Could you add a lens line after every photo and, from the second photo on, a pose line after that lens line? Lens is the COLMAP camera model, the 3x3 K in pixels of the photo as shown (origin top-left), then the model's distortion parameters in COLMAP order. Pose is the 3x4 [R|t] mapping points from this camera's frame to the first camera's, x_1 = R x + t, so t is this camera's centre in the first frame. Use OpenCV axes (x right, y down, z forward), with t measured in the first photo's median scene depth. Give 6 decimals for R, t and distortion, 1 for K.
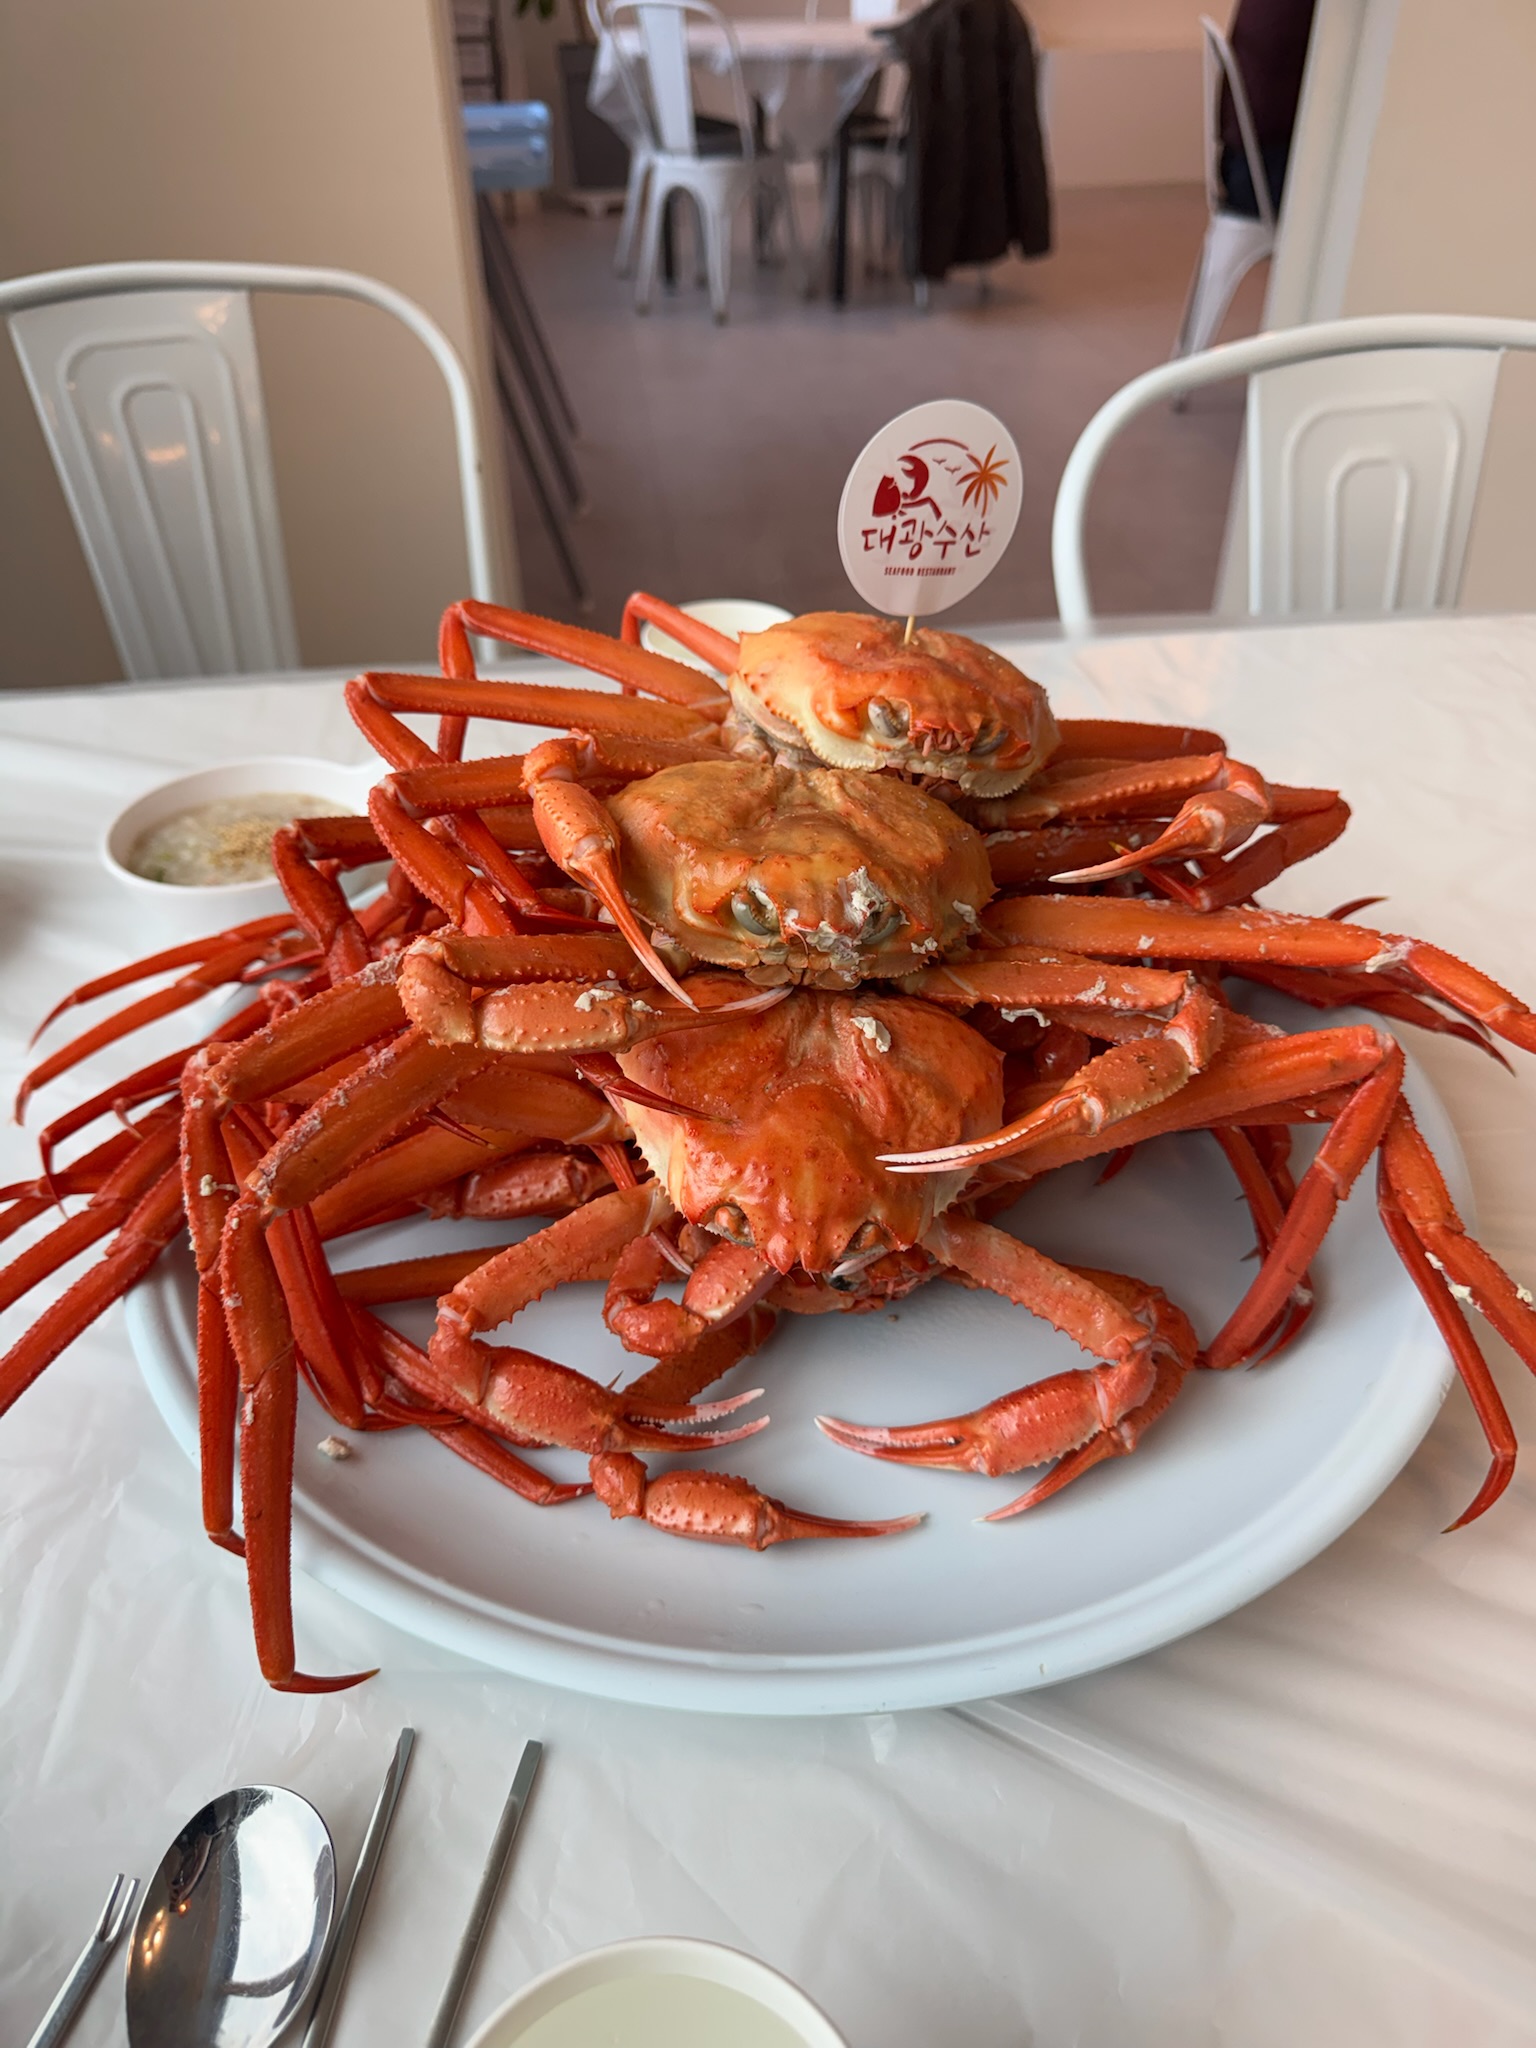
lens RADIAL K [[1413.0, 0, 766.0], [0, 1413.0, 1020.8], [0, 0, 1]] dist [0.037909, -0.013002]
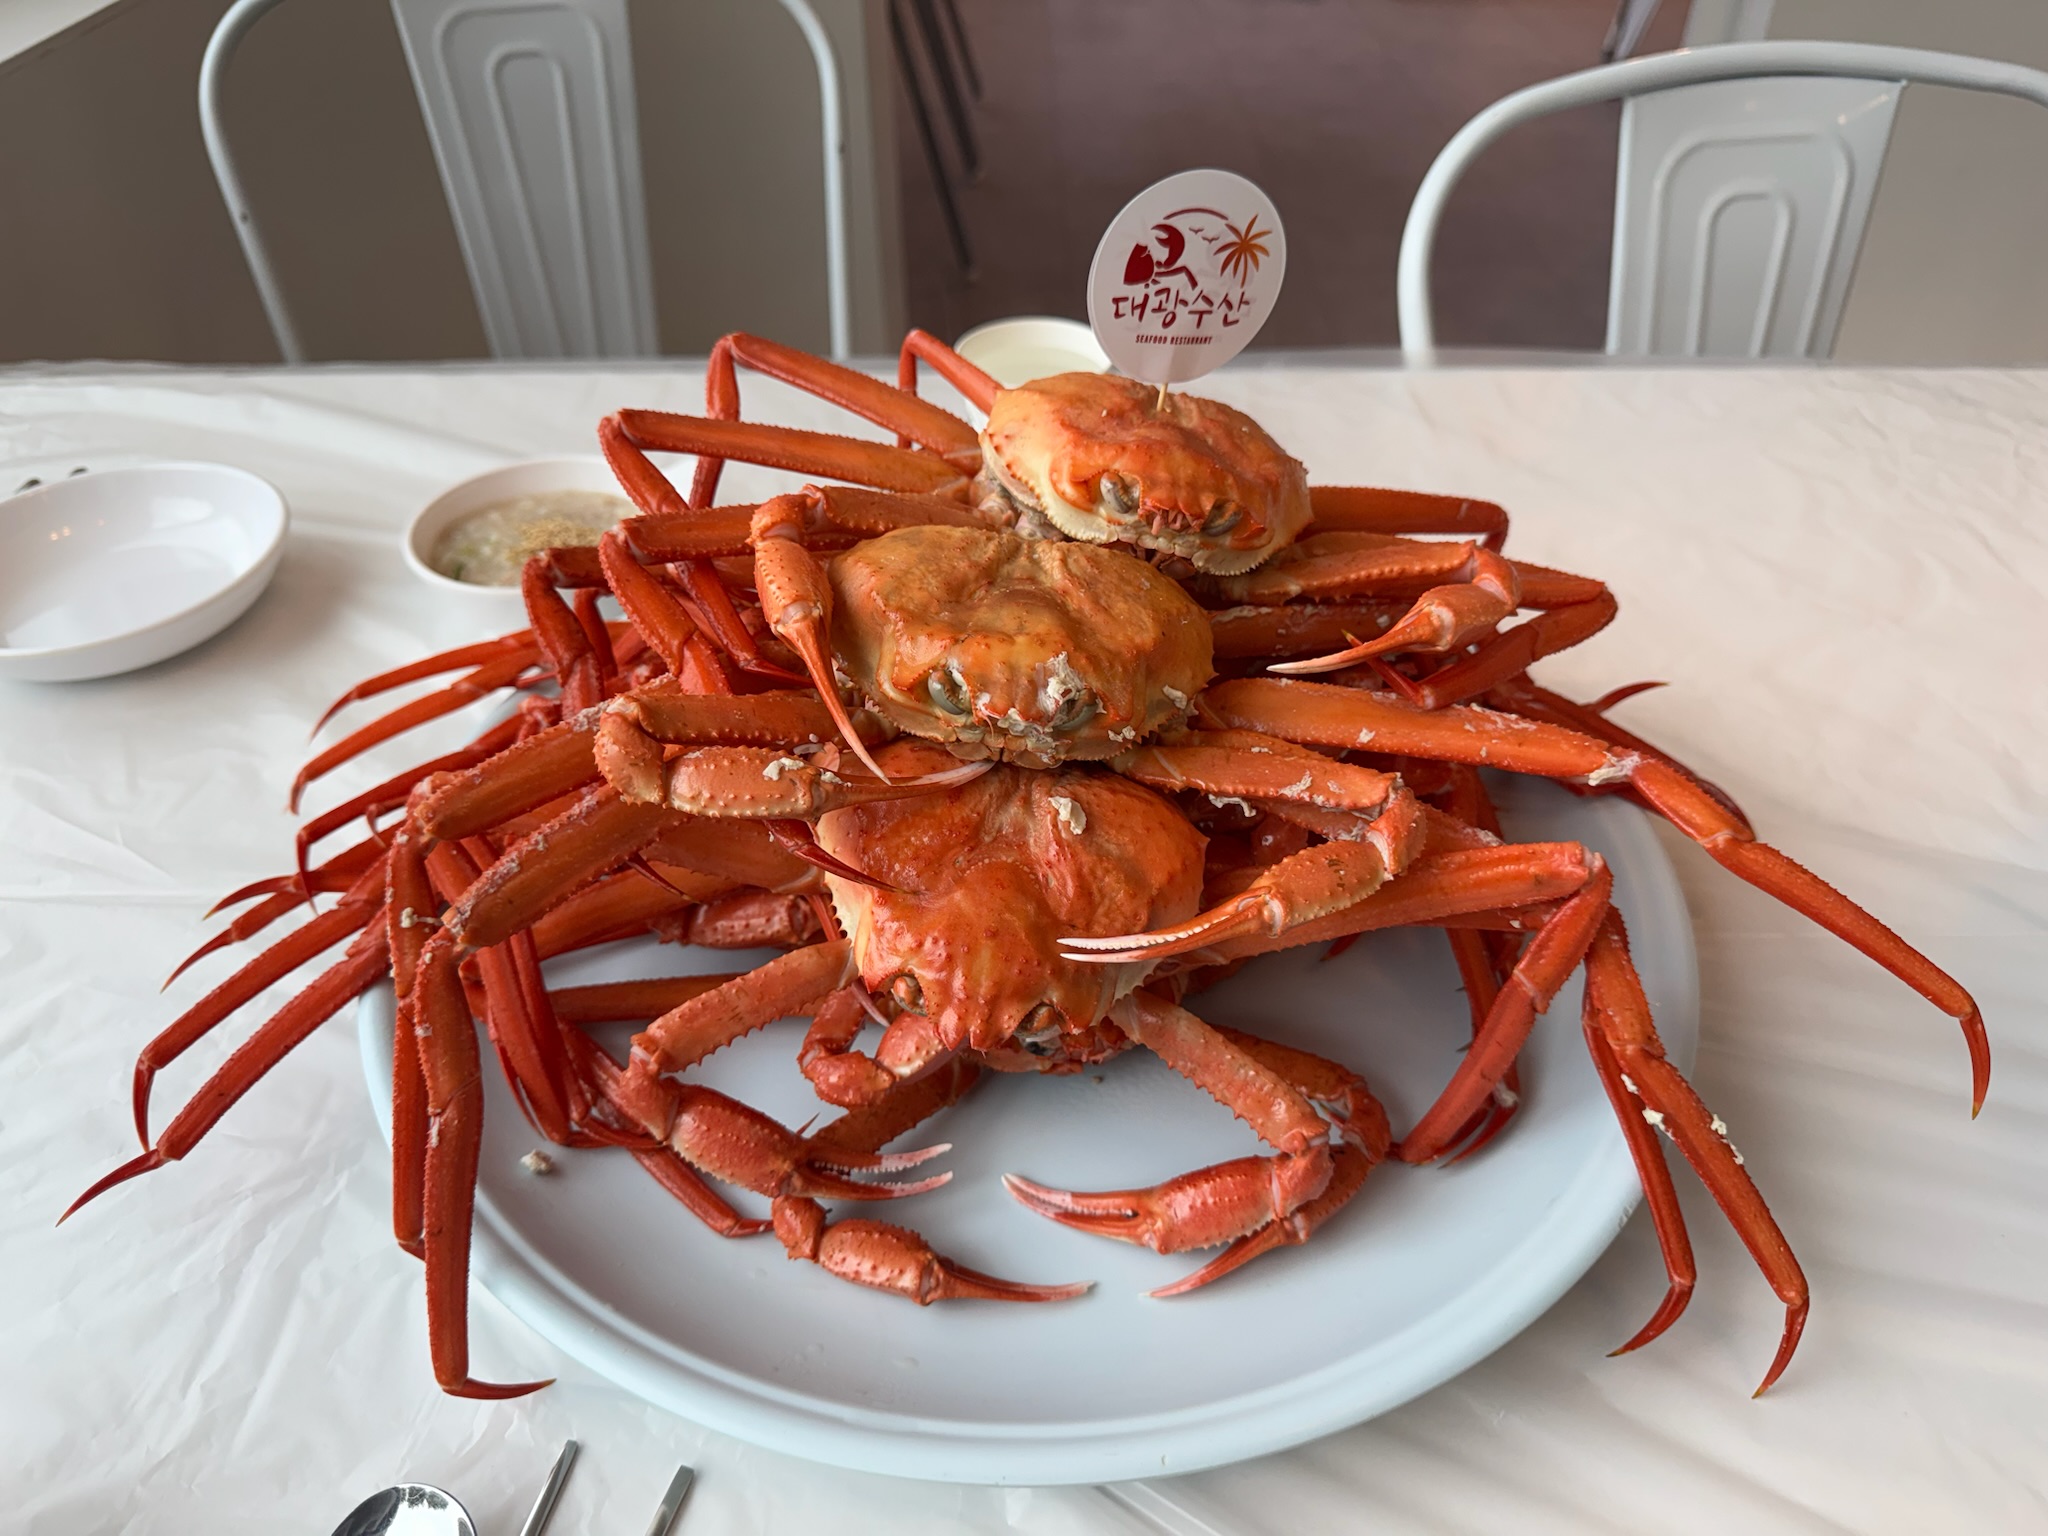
lens RADIAL K [[1413.0, 0, 1020.3], [0, 1413.0, 767.5], [0, 0, 1]] dist [0.037909, -0.013002]
pose [[0.994649, 0.075710, -0.070291, 0.102565], [-0.072347, 0.996164, 0.049222, -0.066960], [0.073748, -0.043874, 0.996311, -0.002757]]
